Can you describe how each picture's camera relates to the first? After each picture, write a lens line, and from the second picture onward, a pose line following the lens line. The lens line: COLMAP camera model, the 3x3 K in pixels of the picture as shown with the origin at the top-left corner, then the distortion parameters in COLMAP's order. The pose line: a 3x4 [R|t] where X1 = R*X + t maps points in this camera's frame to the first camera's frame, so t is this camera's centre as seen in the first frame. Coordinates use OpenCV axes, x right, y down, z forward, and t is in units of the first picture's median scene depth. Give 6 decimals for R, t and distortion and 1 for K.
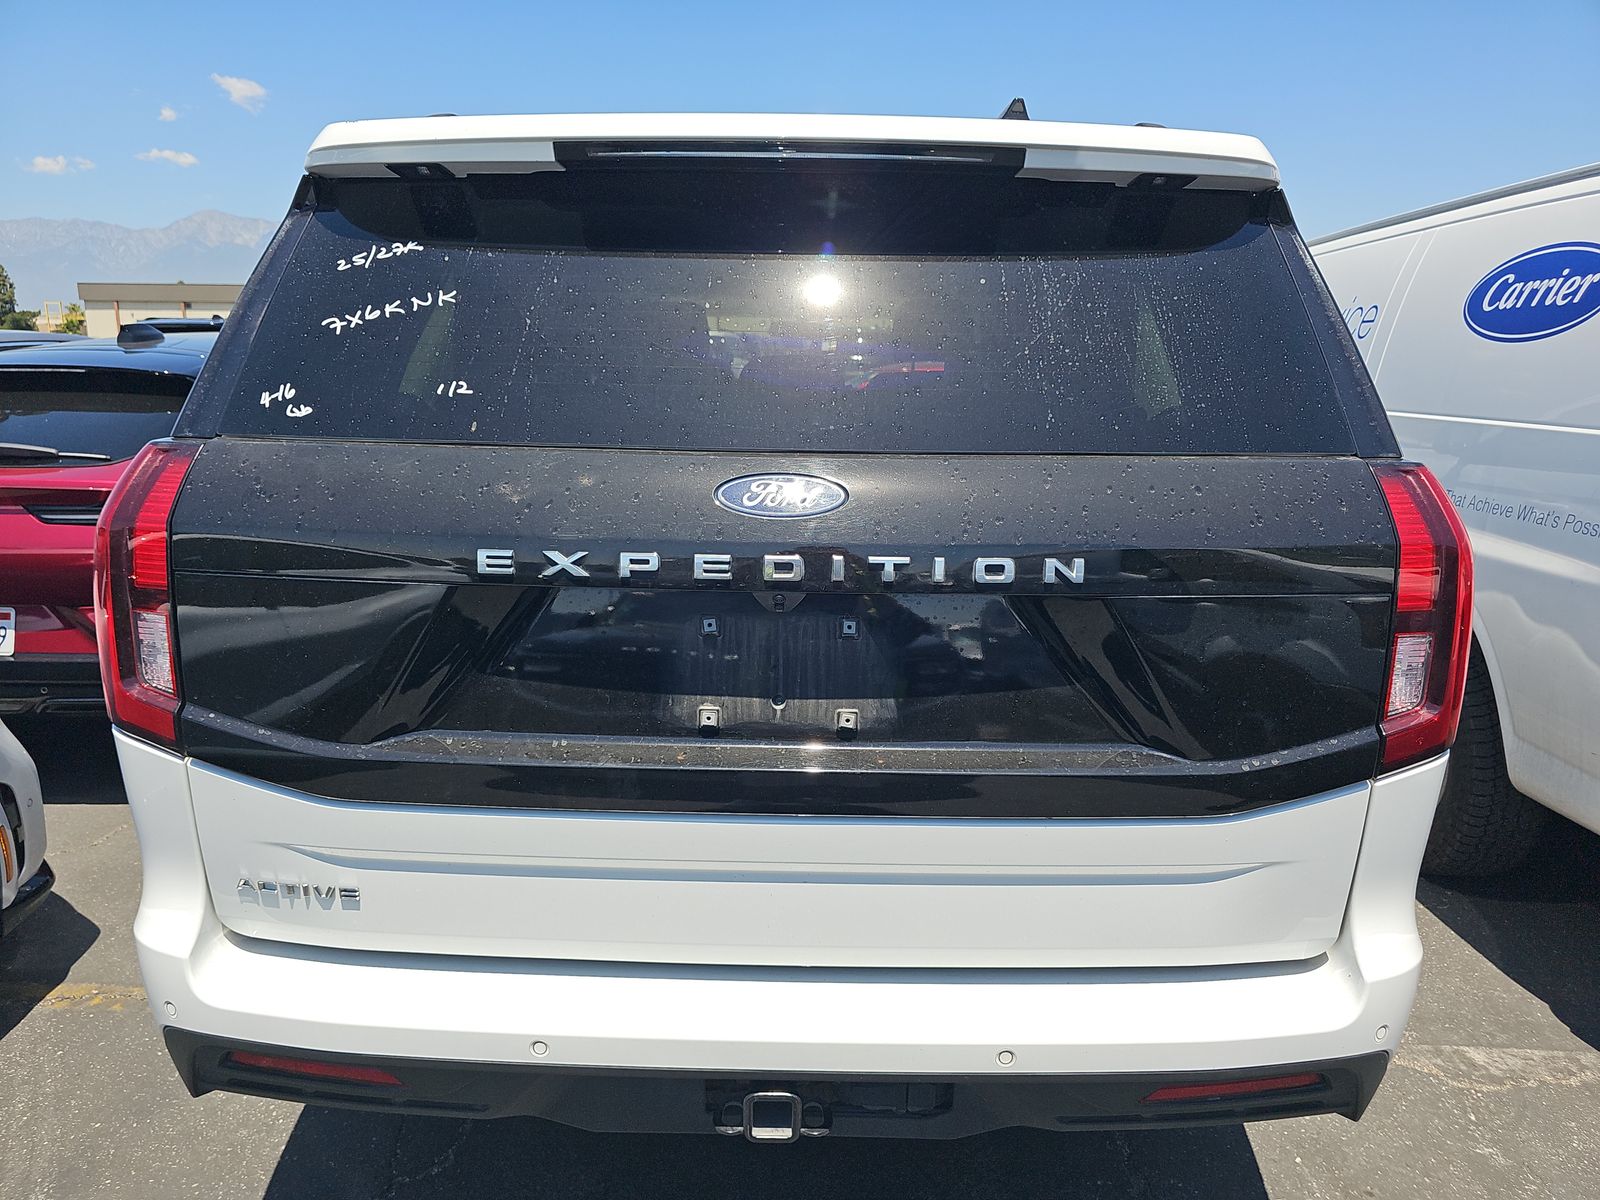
lens RADIAL K [[1056.2, 0, 790.8], [0, 1056.2, 598.2], [0, 0, 1]] dist [0.035597, -0.000730]
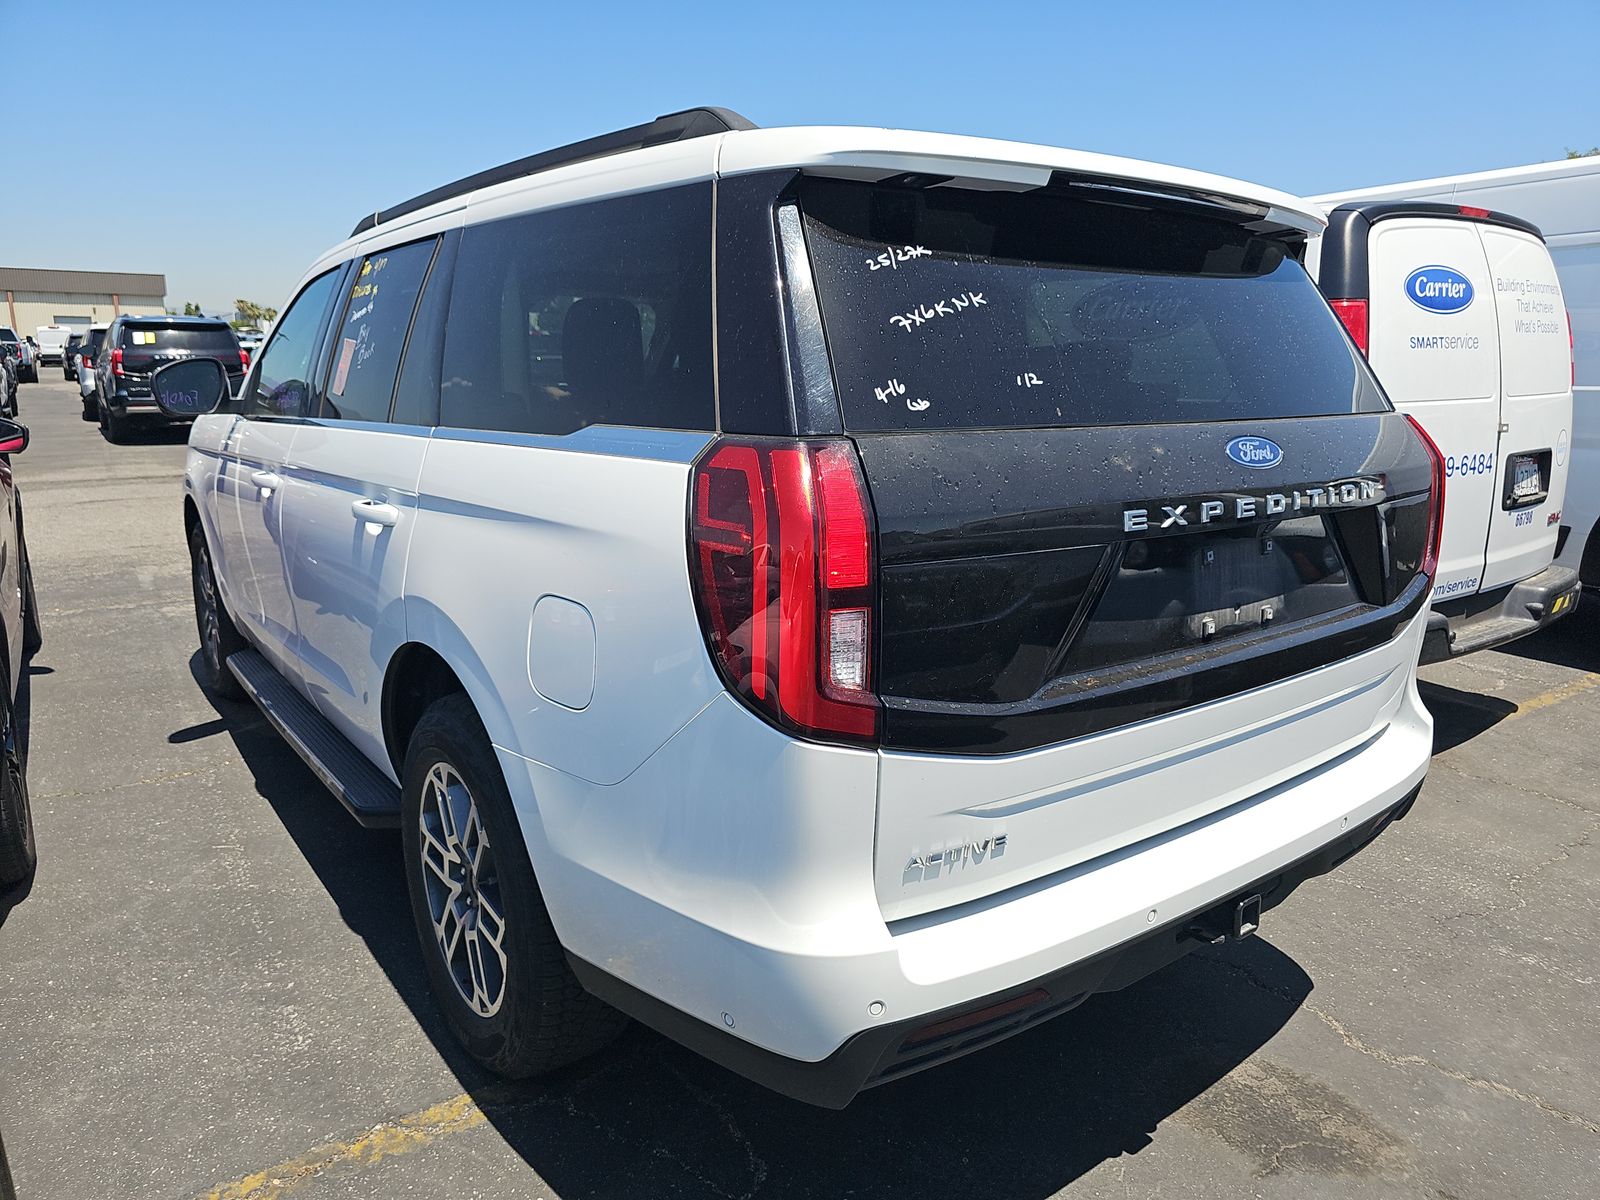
lens RADIAL K [[1109.5, 0, 800.0], [0, 1109.5, 600.0], [0, 0, 1]] dist [0.035272, -0.003272]
pose [[0.782633, -0.136949, 0.607232, -1.252343], [0.136351, 0.989524, 0.047431, -0.052386], [-0.607367, 0.045675, 0.793107, 0.205842]]
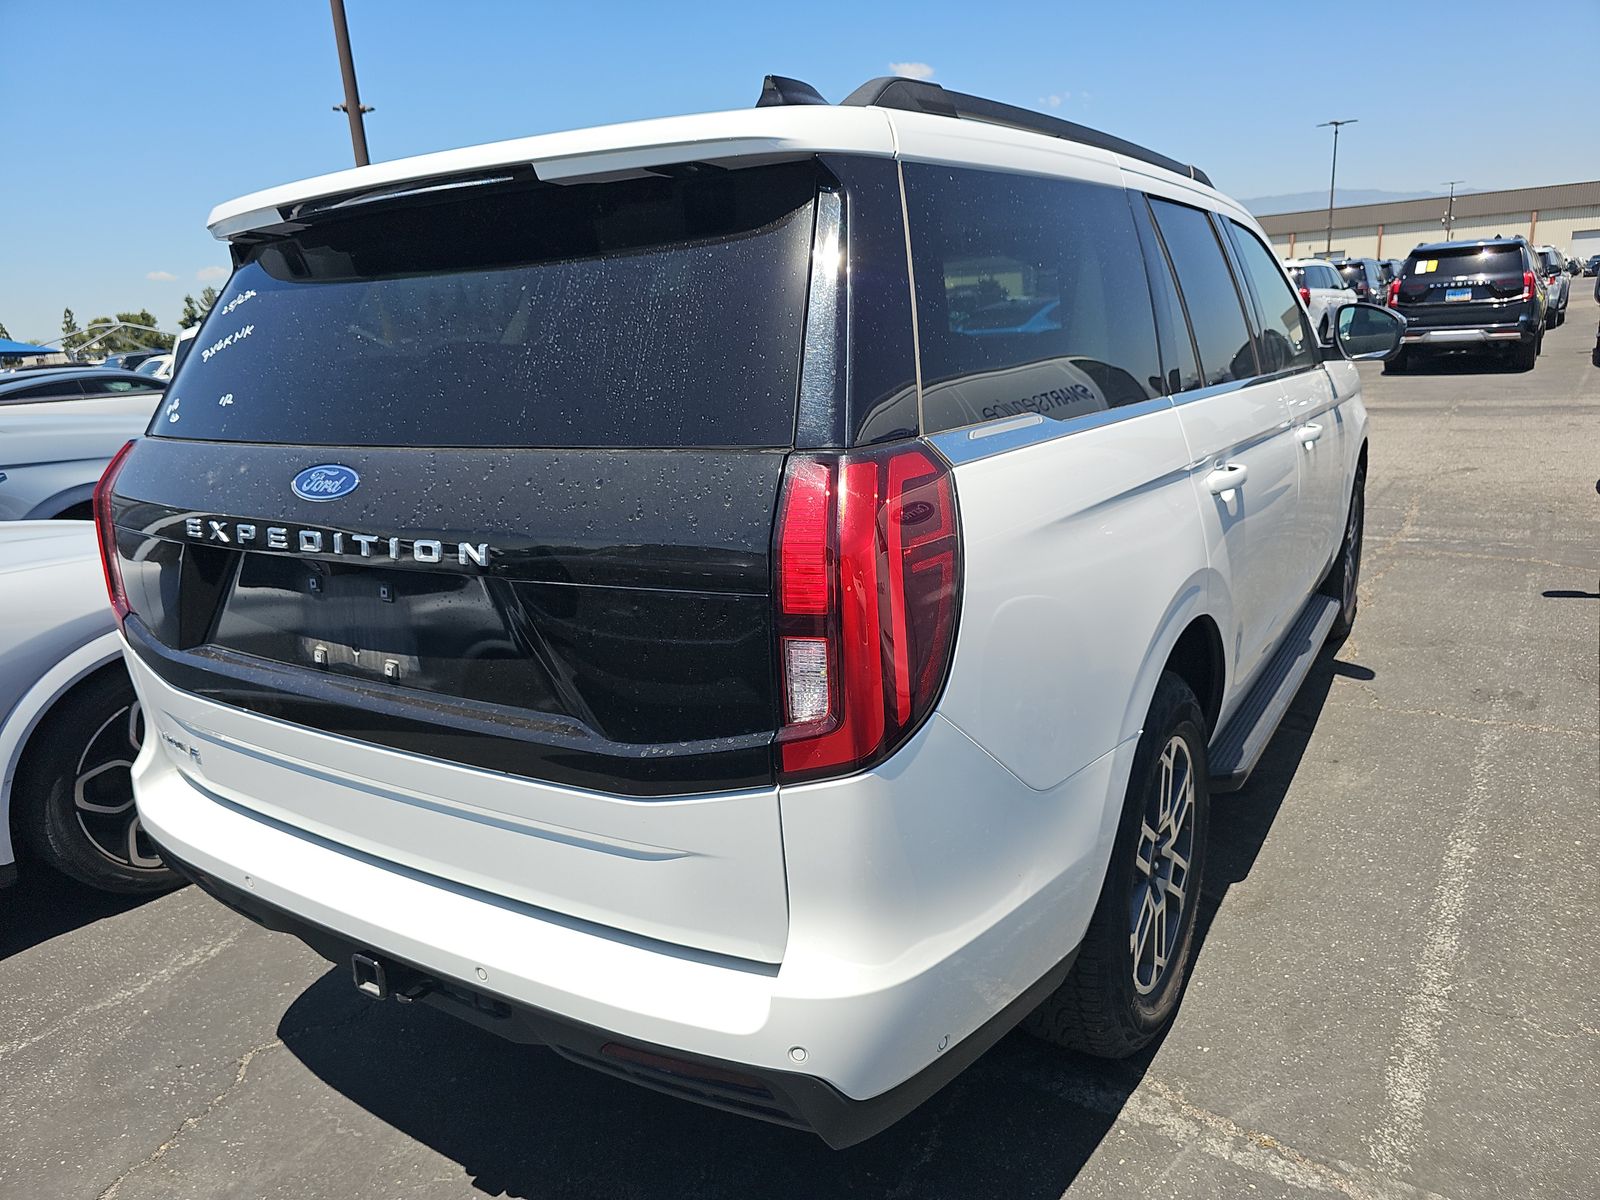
lens RADIAL K [[1109.5, 0, 800.0], [0, 1109.5, 600.0], [0, 0, 1]] dist [0.035272, -0.003272]
pose [[0.840640, 0.068254, -0.537277, 1.082010], [-0.045081, 0.997403, 0.056171, -0.053943], [0.539715, -0.022998, 0.841533, 0.174381]]
